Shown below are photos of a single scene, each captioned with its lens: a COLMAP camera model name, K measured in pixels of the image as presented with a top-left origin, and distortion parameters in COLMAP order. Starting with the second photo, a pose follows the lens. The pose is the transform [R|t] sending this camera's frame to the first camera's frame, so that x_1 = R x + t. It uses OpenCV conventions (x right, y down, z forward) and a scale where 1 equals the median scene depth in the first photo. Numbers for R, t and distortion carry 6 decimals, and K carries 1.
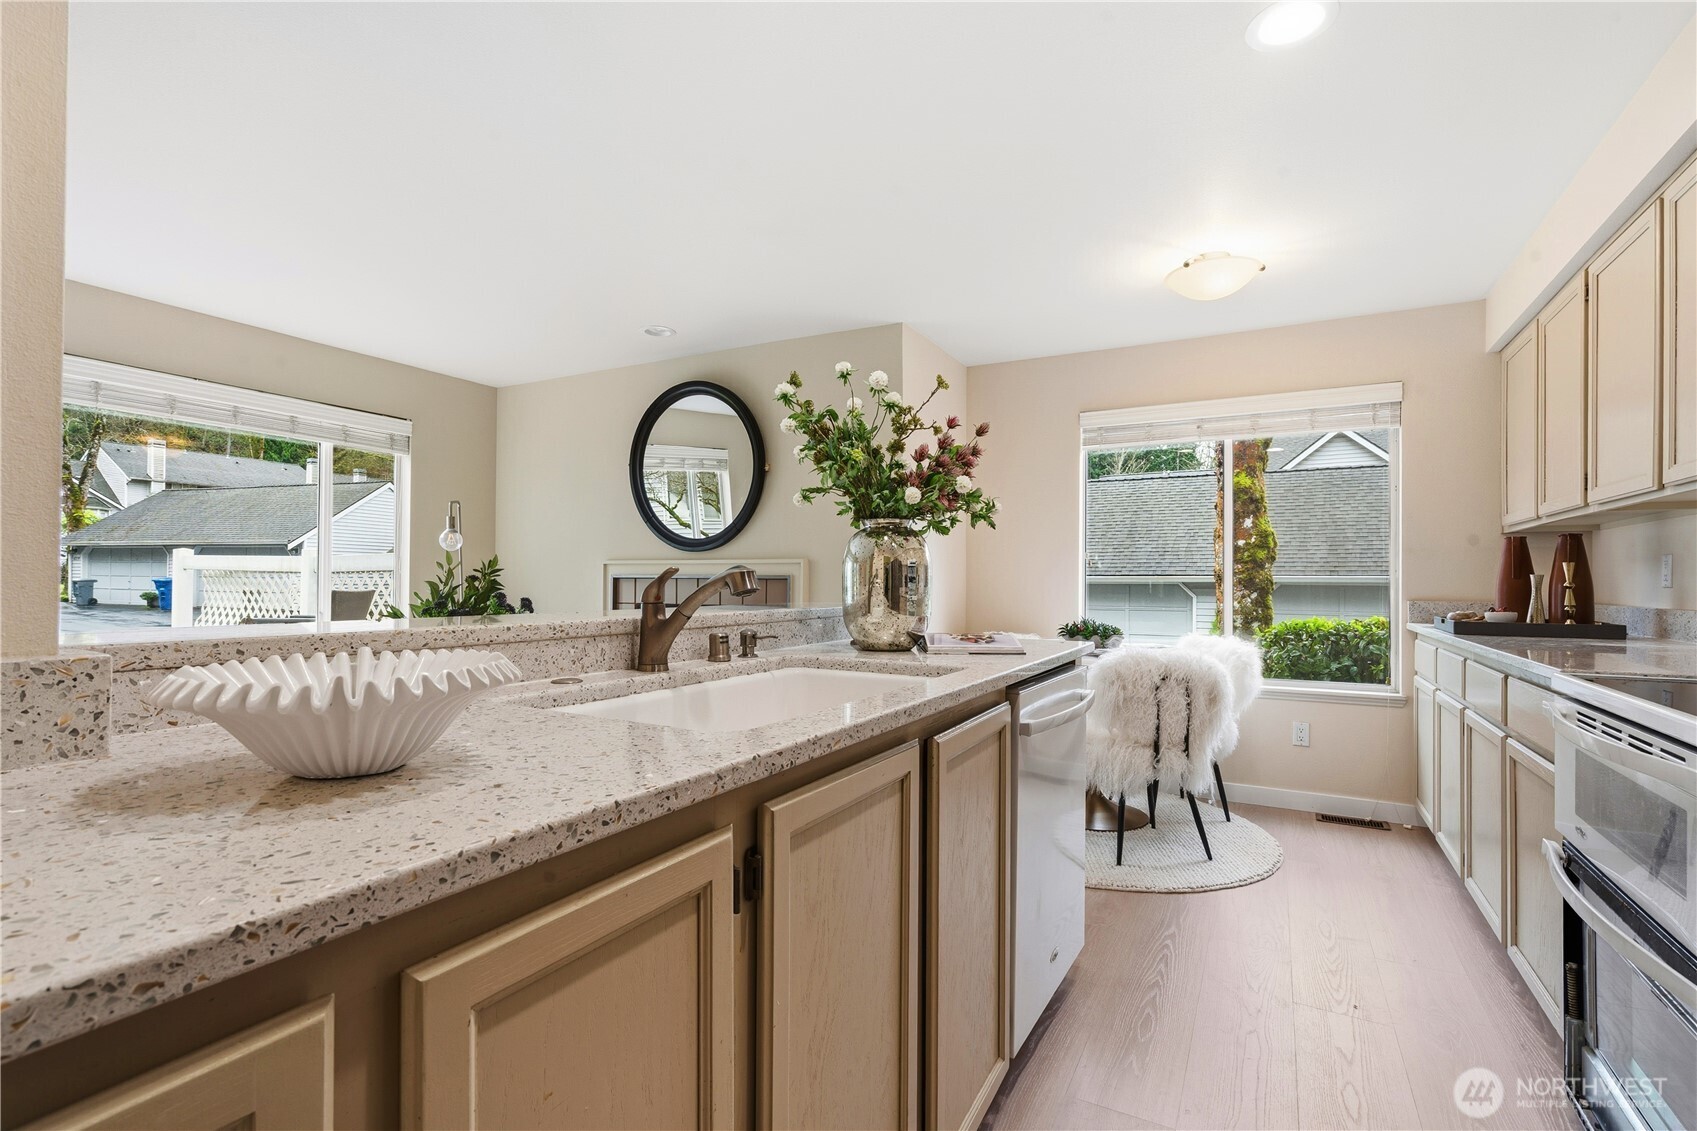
lens RADIAL K [[783.2, 0, 834.0], [0, 783.2, 562.2], [0, 0, 1]] dist [-0.006010, 0.002936]
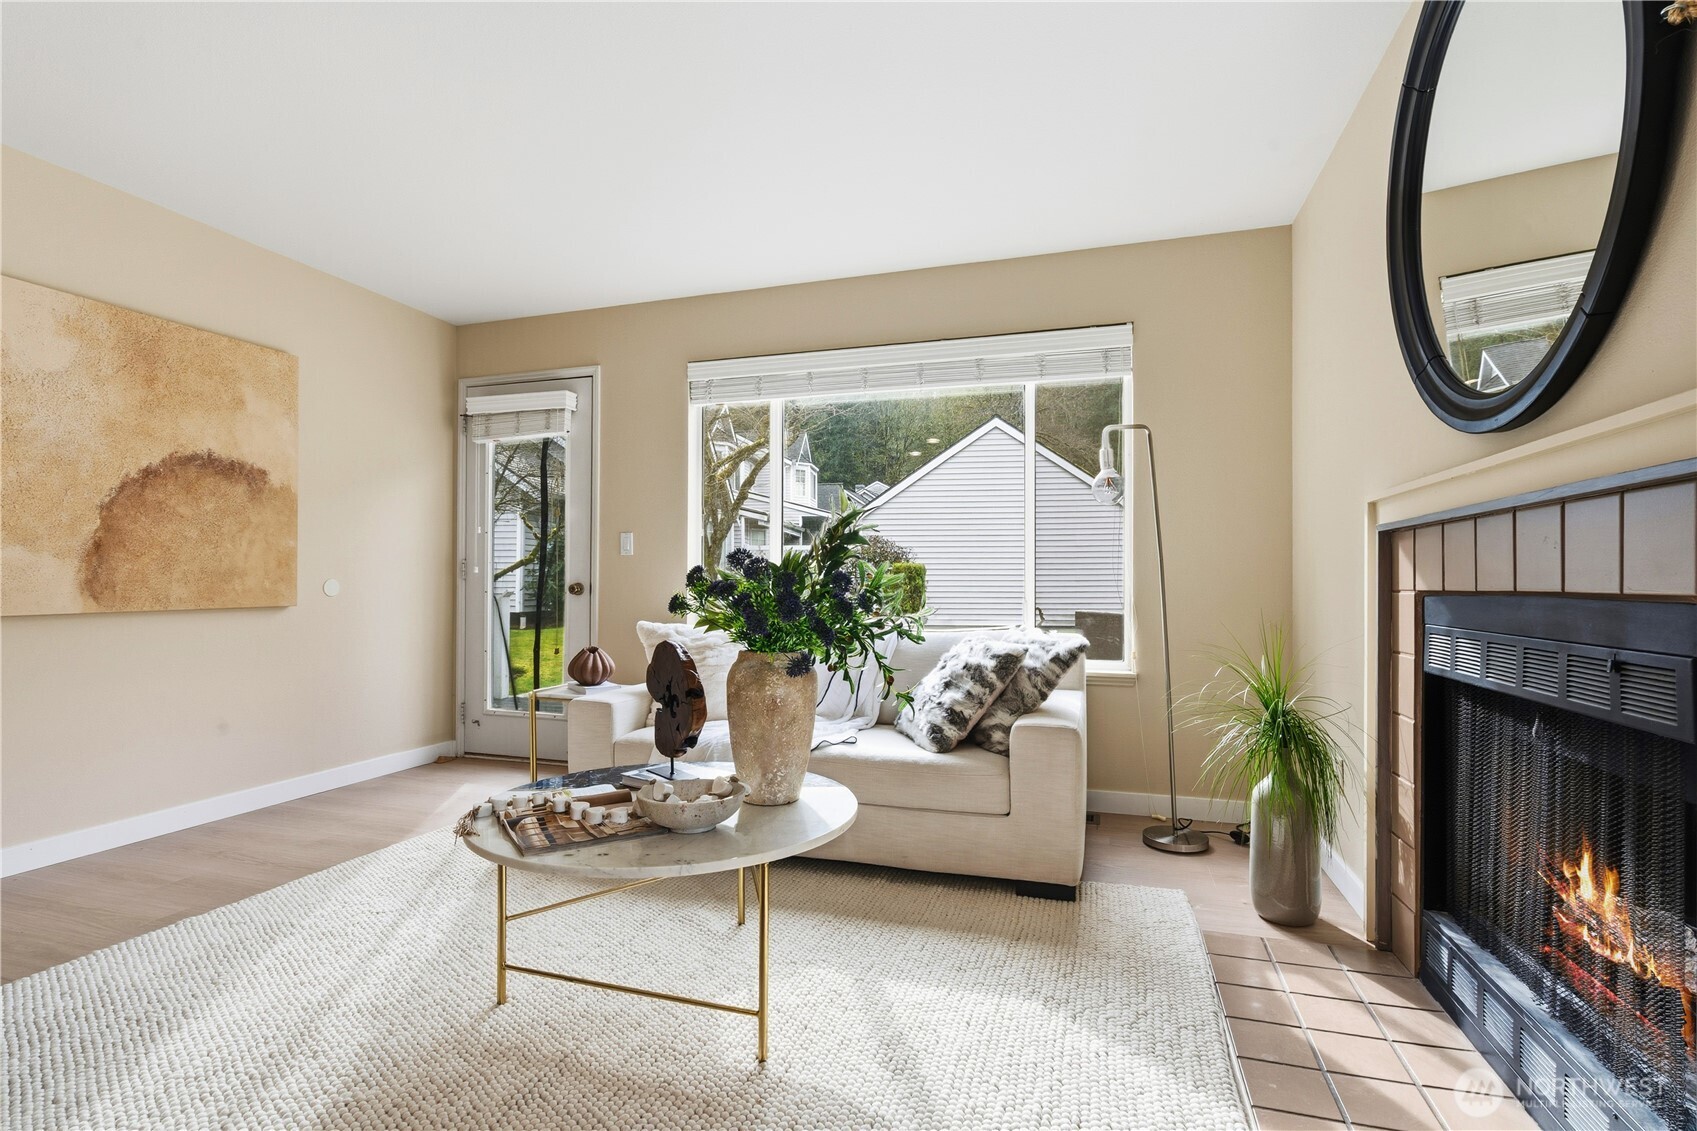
lens RADIAL K [[783.2, 0, 862.1], [0, 783.2, 586.0], [0, 0, 1]] dist [-0.006010, 0.002936]
pose [[0.202864, -0.004075, -0.979198, 0.084770], [0.021322, 0.999773, 0.000257, 0.048540], [0.978975, -0.020931, 0.202905, 0.713147]]
